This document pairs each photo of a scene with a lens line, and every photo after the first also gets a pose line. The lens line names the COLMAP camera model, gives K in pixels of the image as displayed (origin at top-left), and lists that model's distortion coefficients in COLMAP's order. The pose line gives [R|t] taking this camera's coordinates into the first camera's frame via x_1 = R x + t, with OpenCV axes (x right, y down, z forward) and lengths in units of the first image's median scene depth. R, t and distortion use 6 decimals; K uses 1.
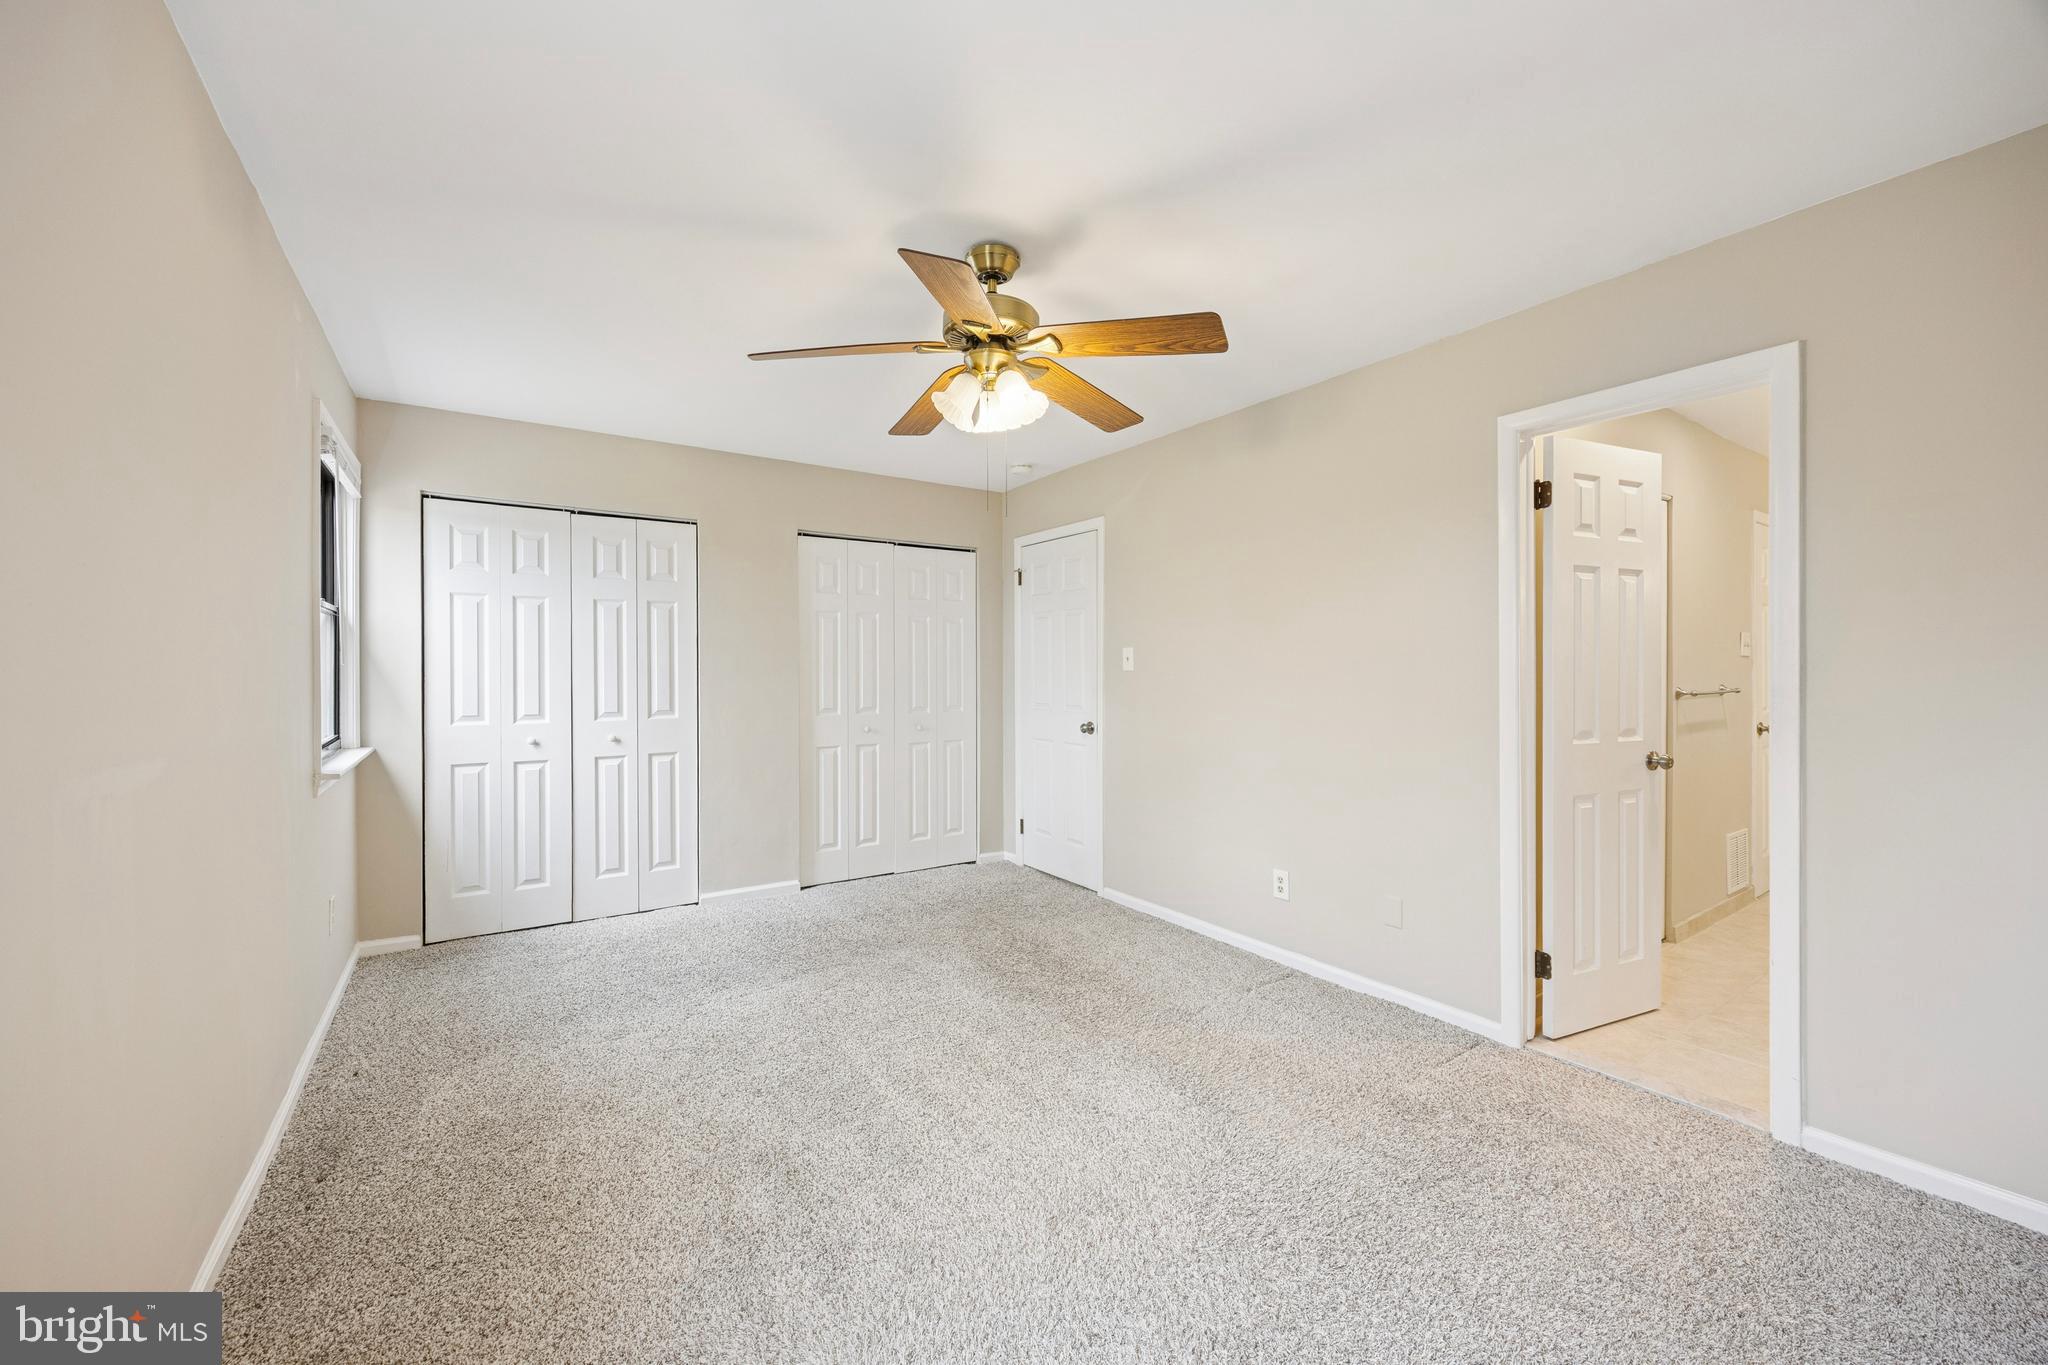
lens RADIAL K [[782.2, 0, 1011.9], [0, 782.2, 666.8], [0, 0, 1]] dist [-0.001079, -0.000200]
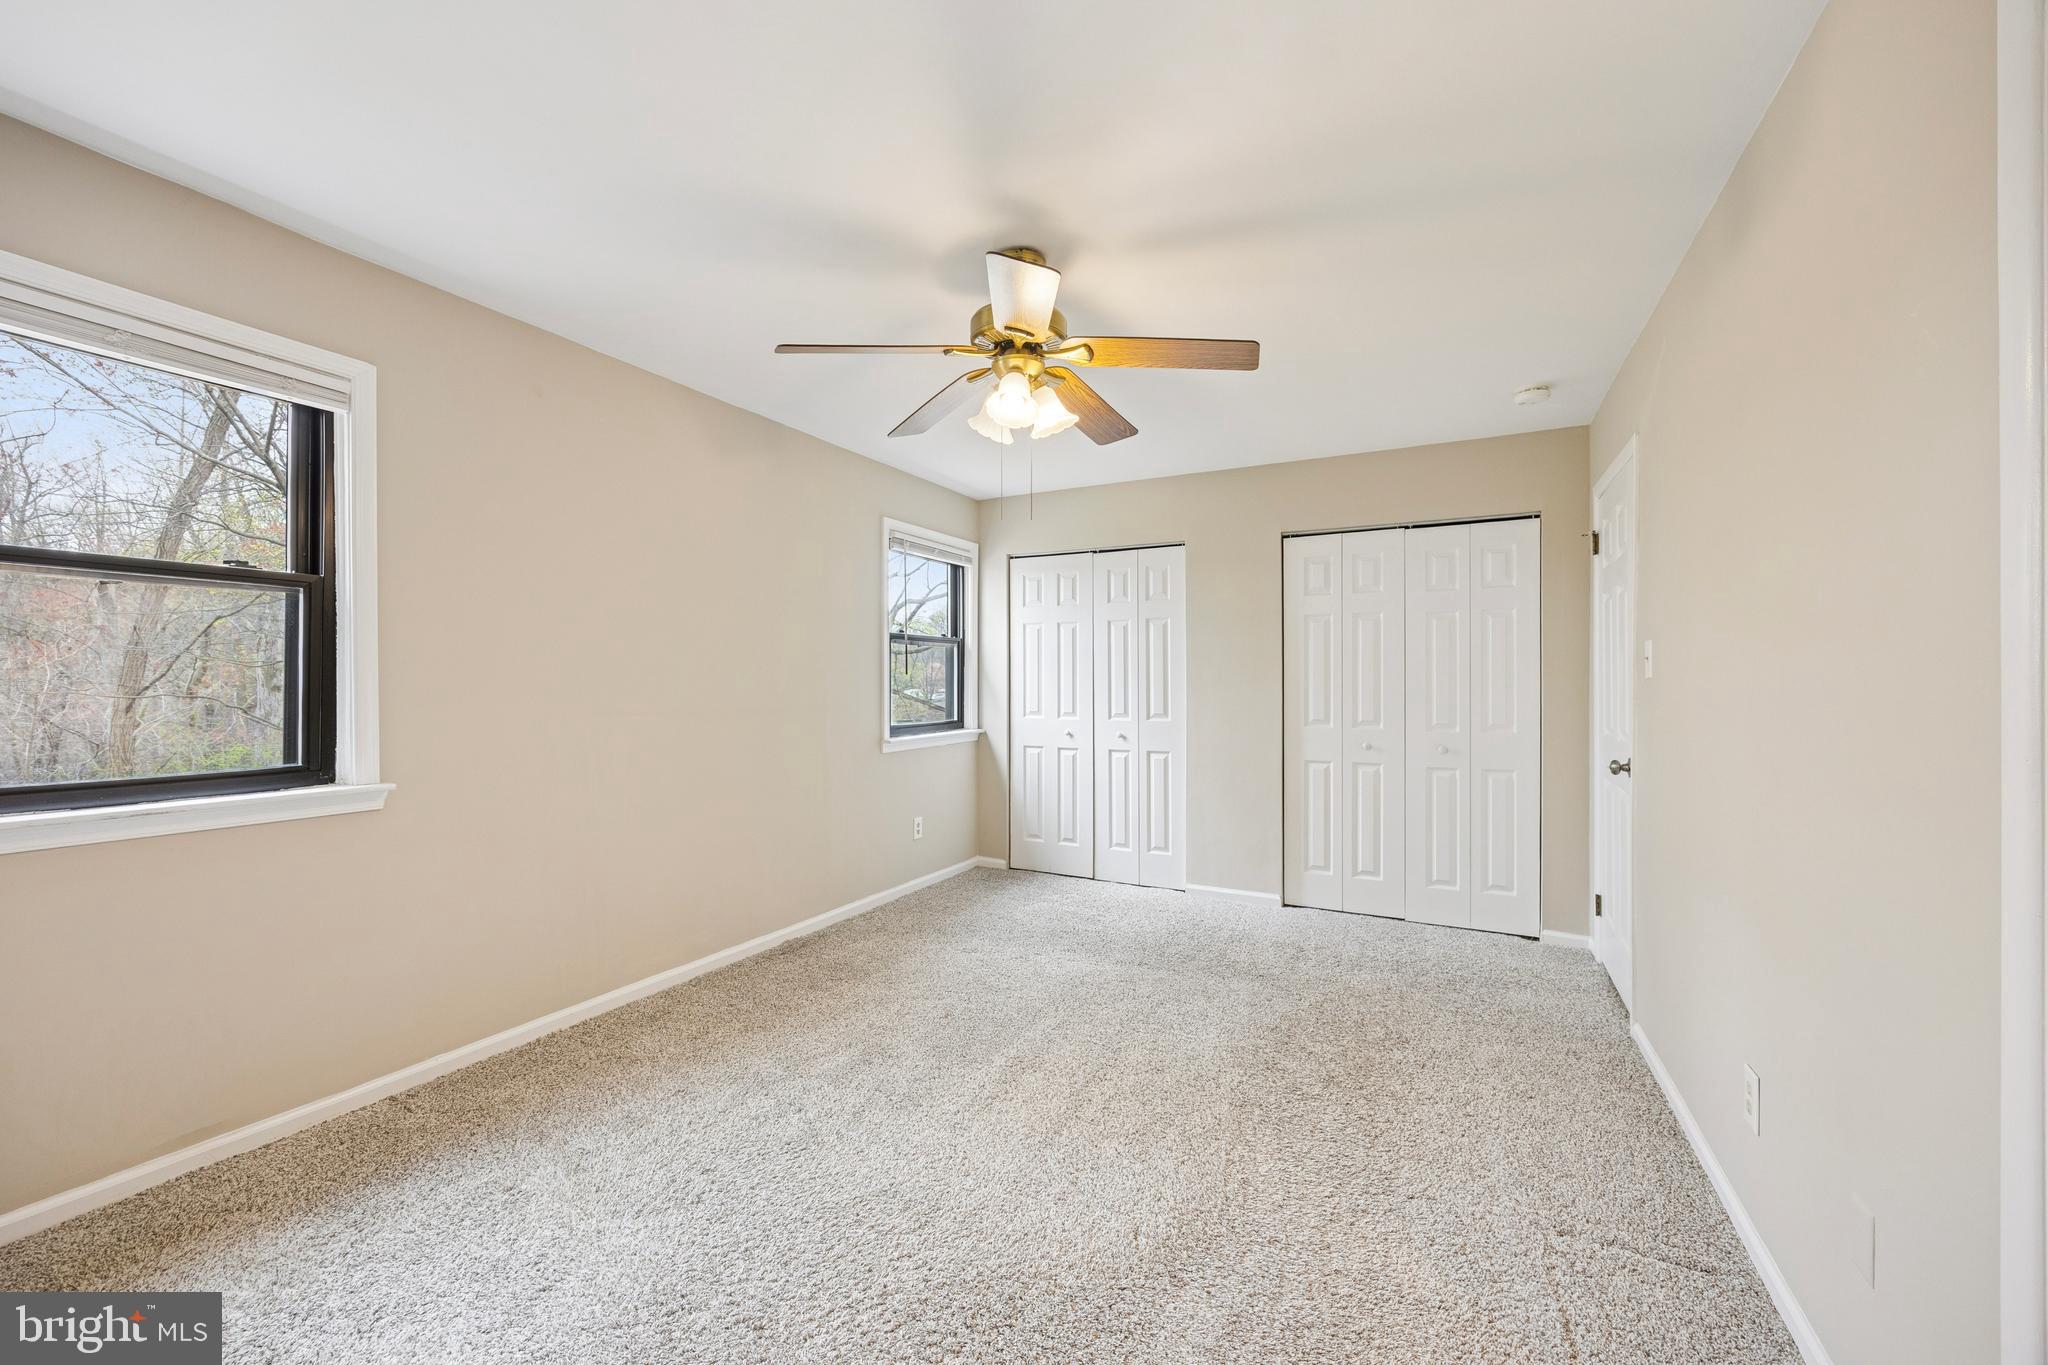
lens RADIAL K [[781.8, 0, 1015.6], [0, 781.8, 684.4], [0, 0, 1]] dist [-0.002246, -0.000170]
pose [[0.482431, 0.006253, -0.875912, 0.462643], [0.003876, 0.999949, 0.009274, 0.001736], [0.875925, -0.007869, 0.482383, 0.279670]]
